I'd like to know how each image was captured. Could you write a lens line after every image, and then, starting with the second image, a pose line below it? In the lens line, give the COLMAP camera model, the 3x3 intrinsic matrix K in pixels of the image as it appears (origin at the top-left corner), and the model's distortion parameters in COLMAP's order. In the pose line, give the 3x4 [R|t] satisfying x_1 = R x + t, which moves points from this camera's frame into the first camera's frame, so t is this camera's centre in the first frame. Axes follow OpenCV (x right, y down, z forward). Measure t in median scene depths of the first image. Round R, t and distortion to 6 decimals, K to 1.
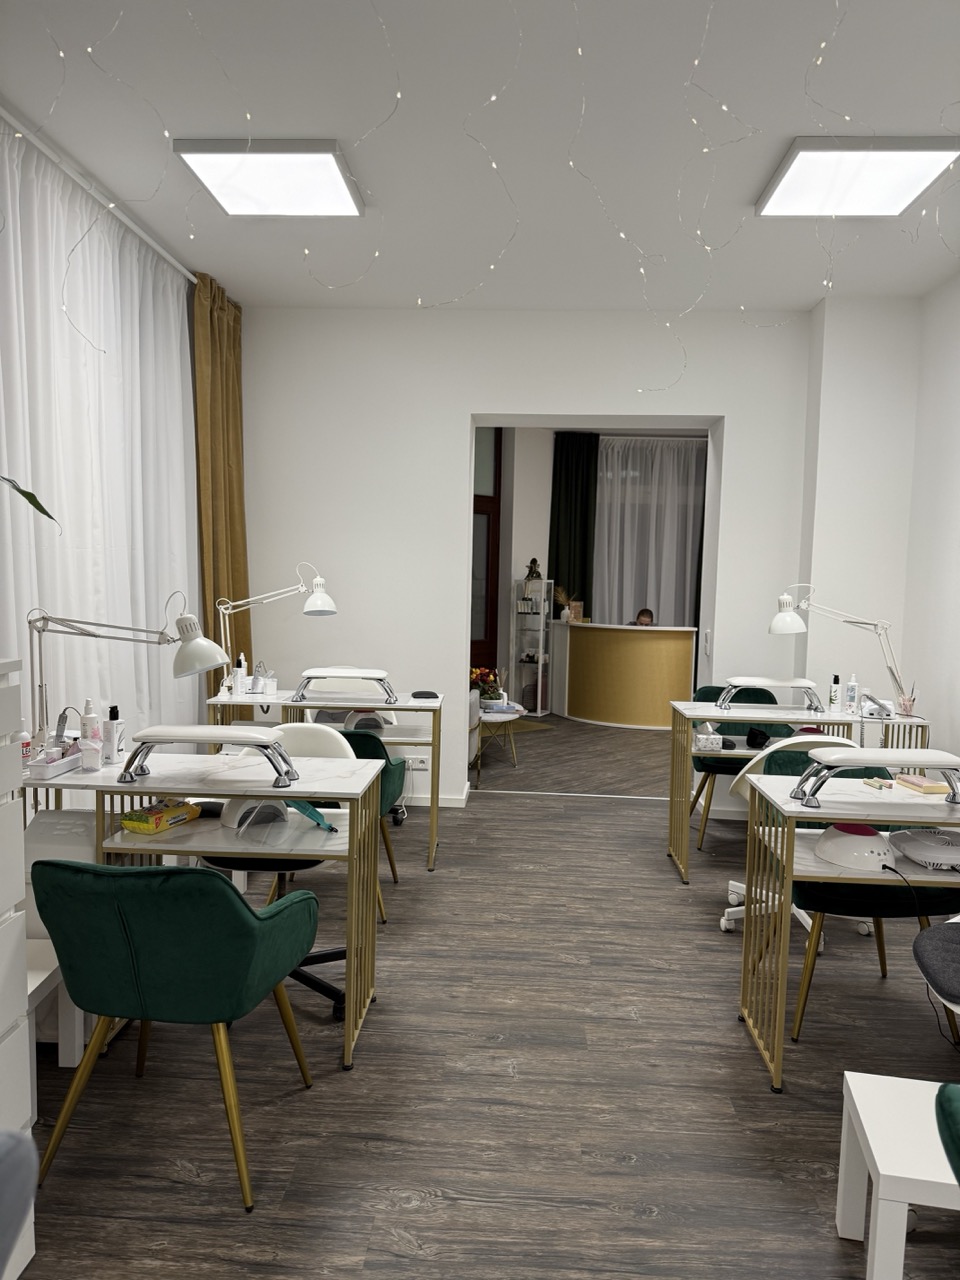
lens RADIAL K [[908.3, 0, 480.3], [0, 908.3, 642.8], [0, 0, 1]] dist [0.030117, -0.020591]
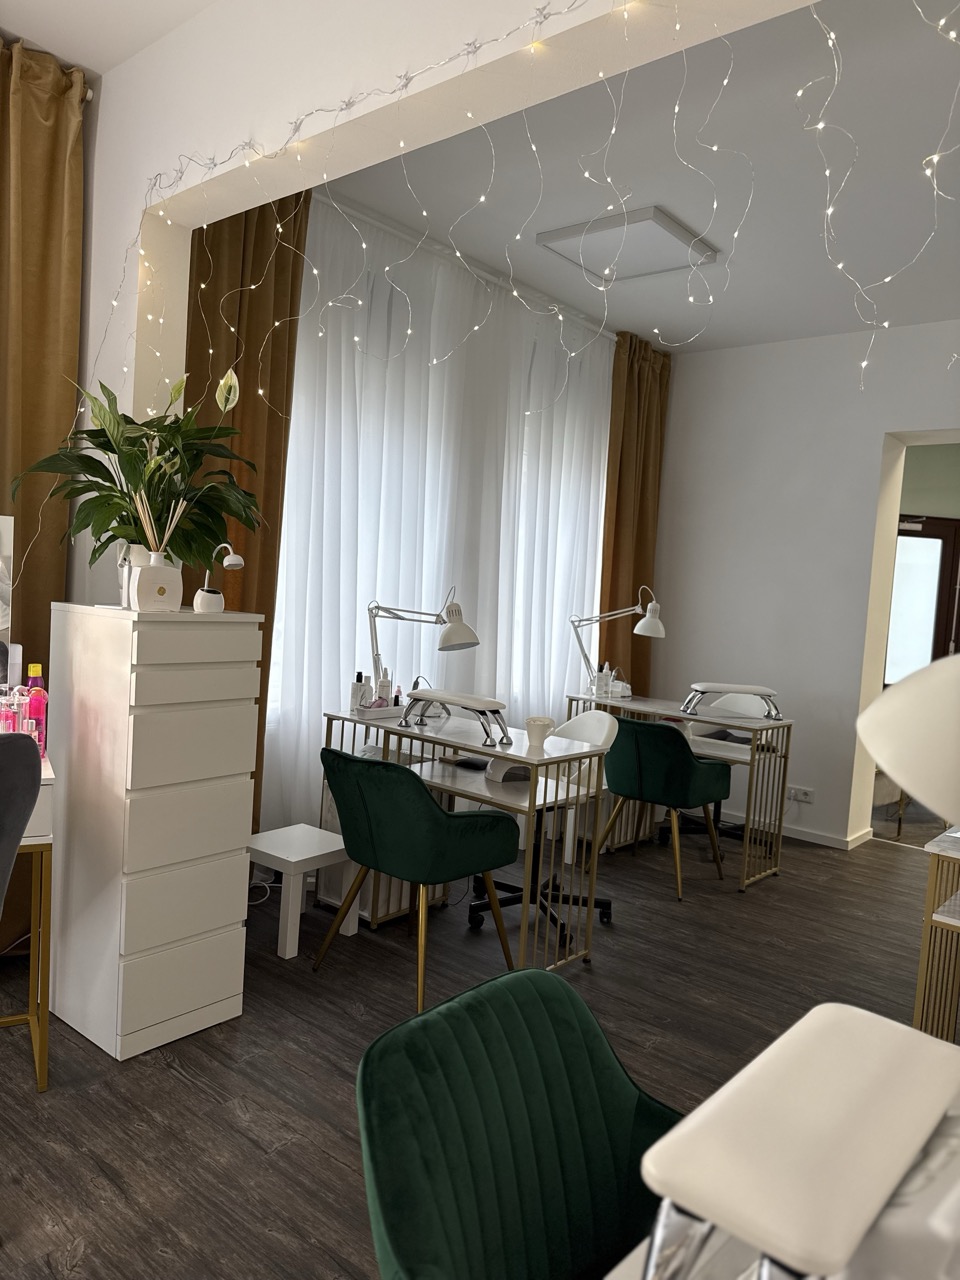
lens RADIAL K [[908.3, 0, 479.6], [0, 908.3, 635.8], [0, 0, 1]] dist [0.030117, -0.020591]
pose [[0.803756, 0.064642, -0.591437, 0.416517], [-0.098378, 0.994836, -0.024963, 0.039926], [0.586769, 0.078249, 0.805965, -0.000737]]
